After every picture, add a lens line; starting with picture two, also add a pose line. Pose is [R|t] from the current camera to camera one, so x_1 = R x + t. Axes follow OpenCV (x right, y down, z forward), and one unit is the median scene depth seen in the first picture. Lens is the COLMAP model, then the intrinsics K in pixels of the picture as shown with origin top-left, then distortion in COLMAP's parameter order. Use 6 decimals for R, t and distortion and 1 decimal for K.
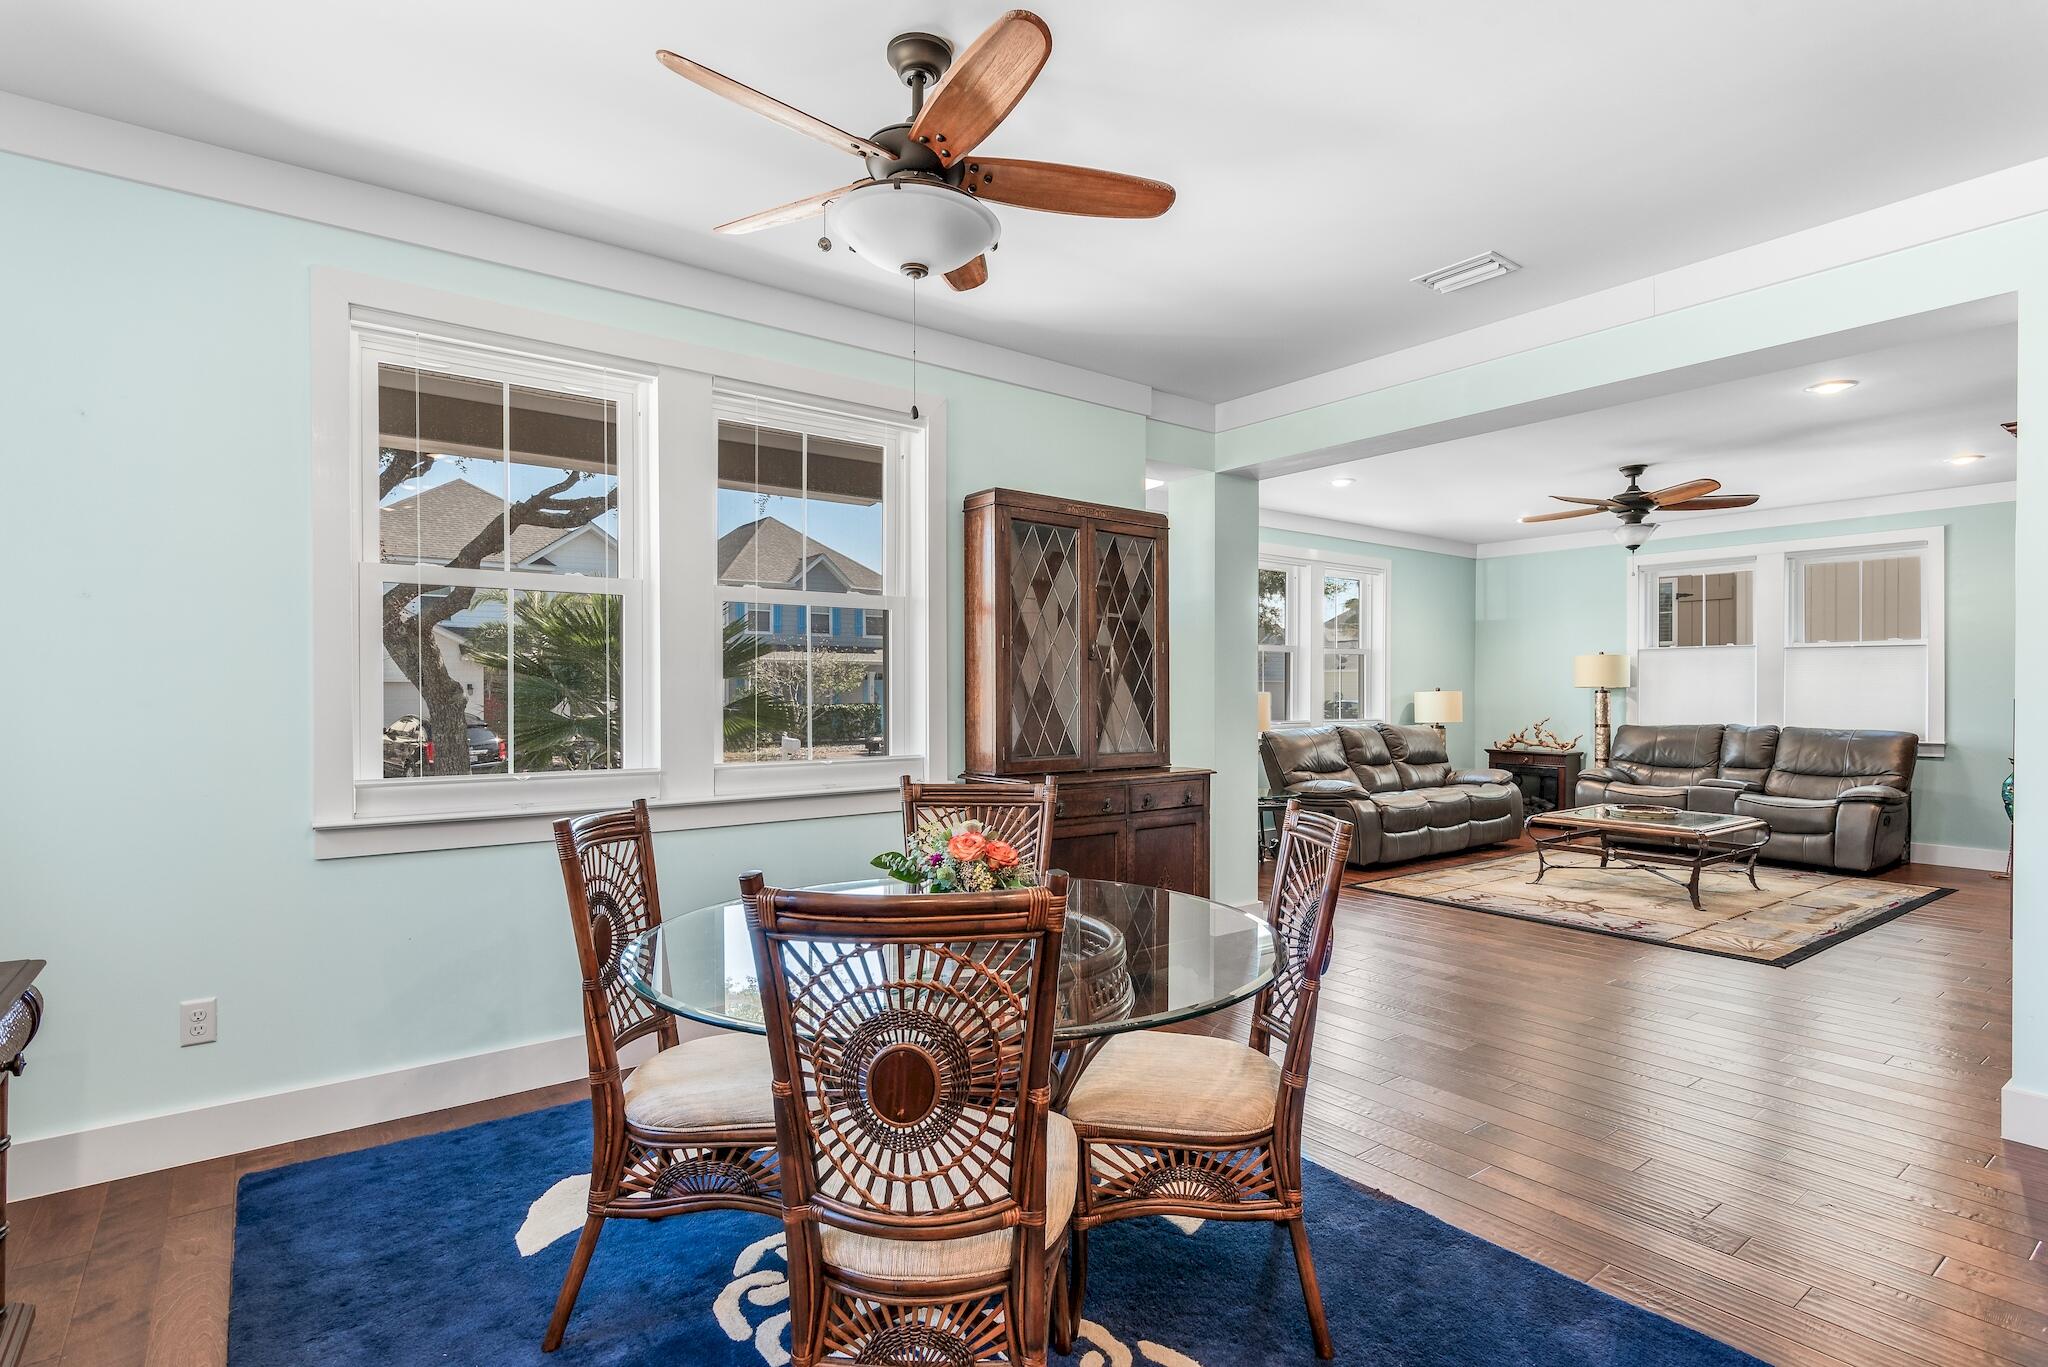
lens RADIAL K [[1009.5, 0, 1033.9], [0, 1009.5, 691.6], [0, 0, 1]] dist [0.007027, -0.000627]
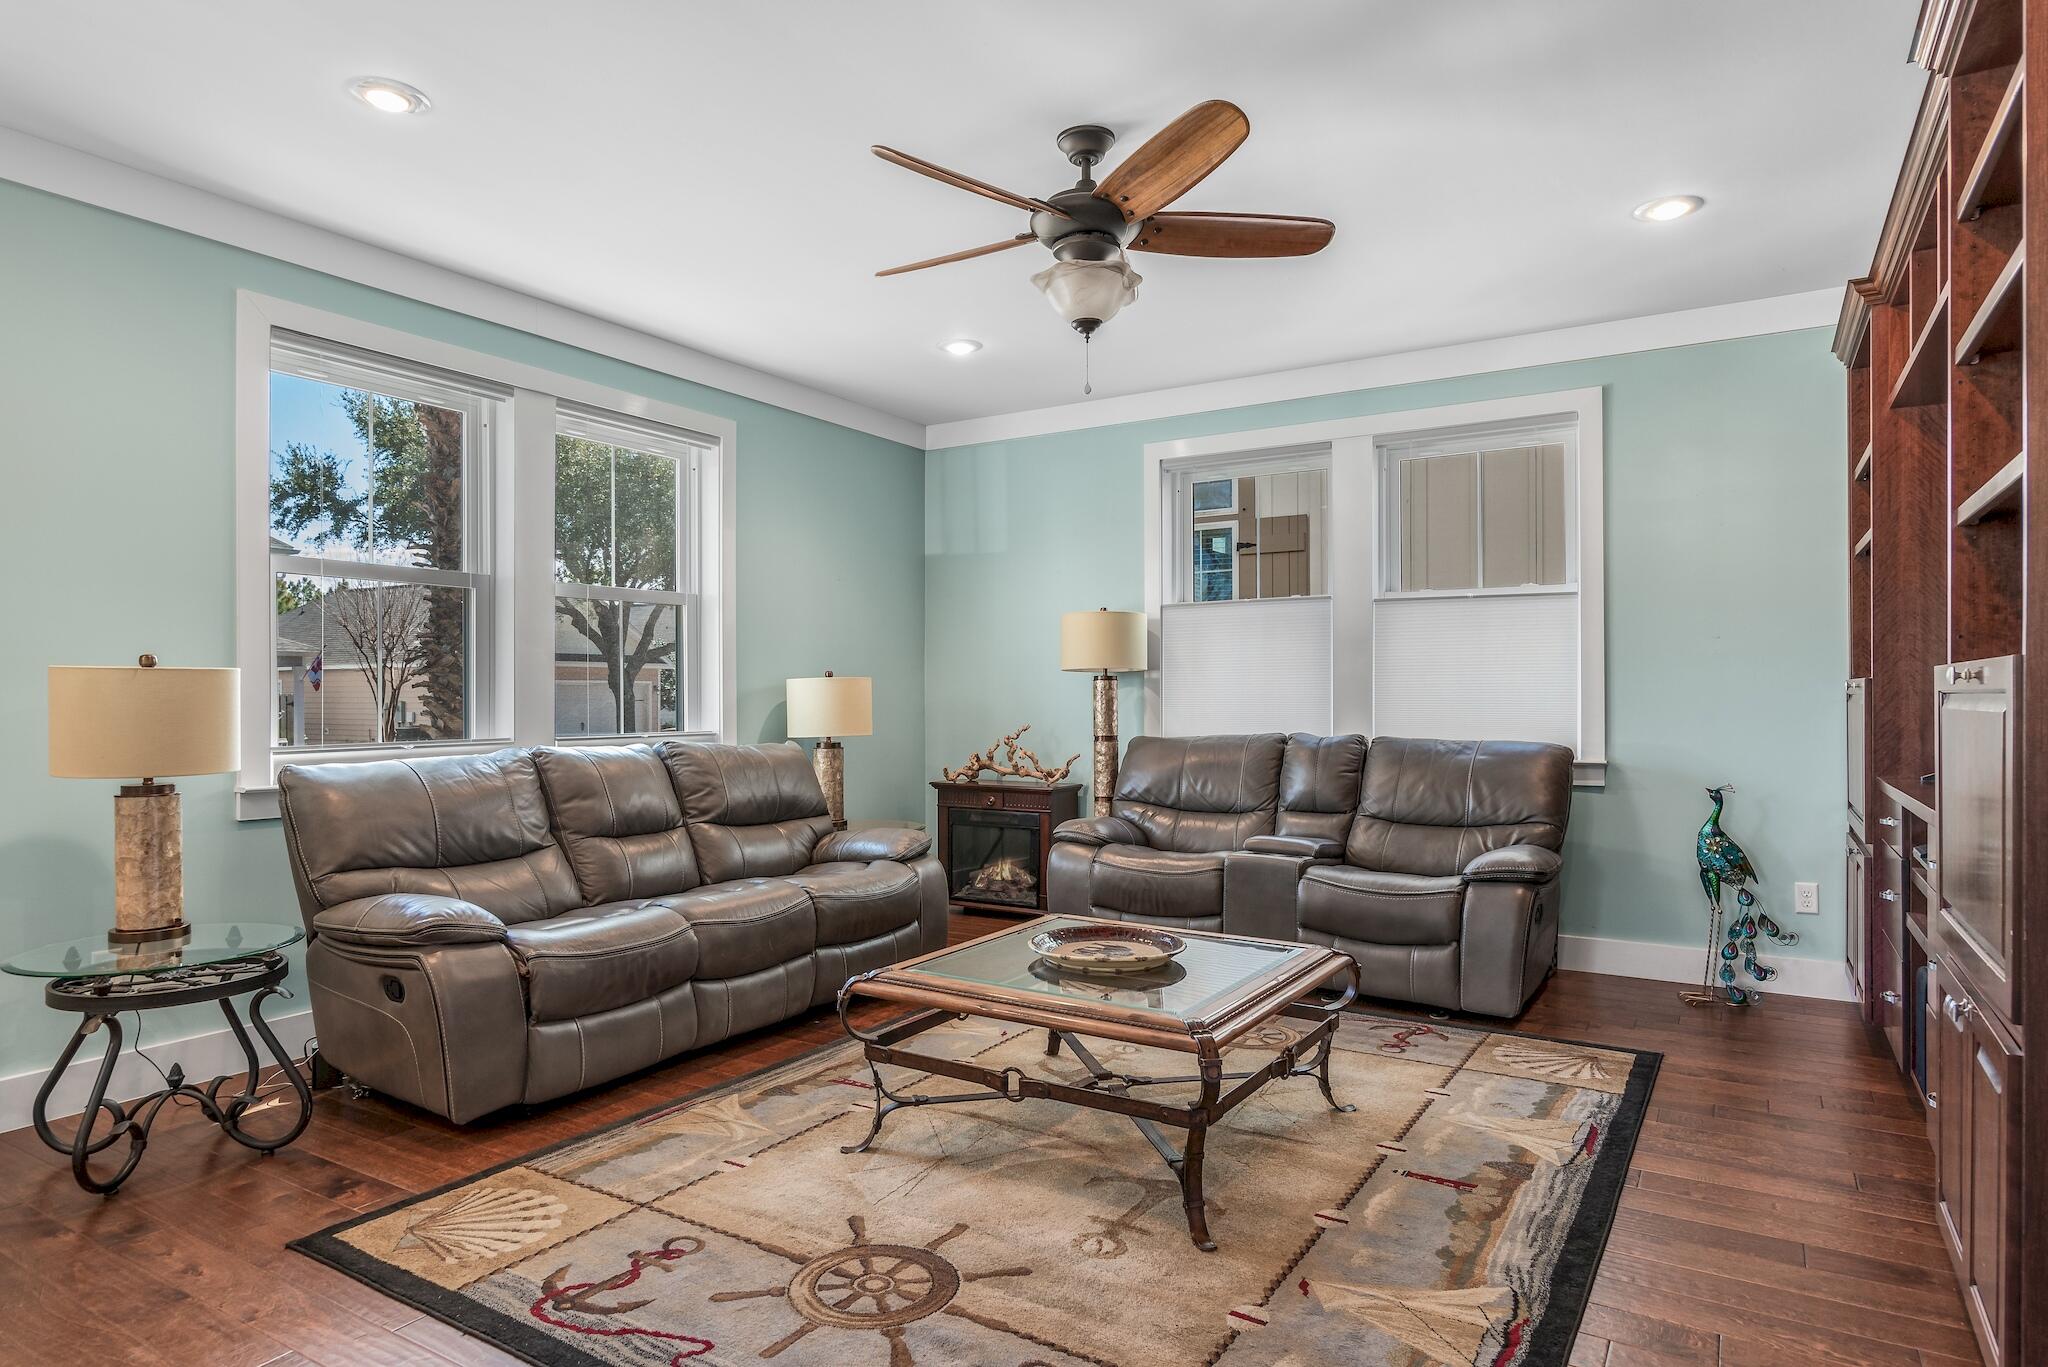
lens RADIAL K [[1175.9, 0, 1025.4], [0, 1175.9, 688.6], [0, 0, 1]] dist [-0.014227, -0.000364]
pose [[0.934878, -0.001727, 0.354965, 0.336840], [0.003729, 0.999981, -0.004957, 0.010646], [-0.354949, 0.005958, 0.934867, 0.471126]]
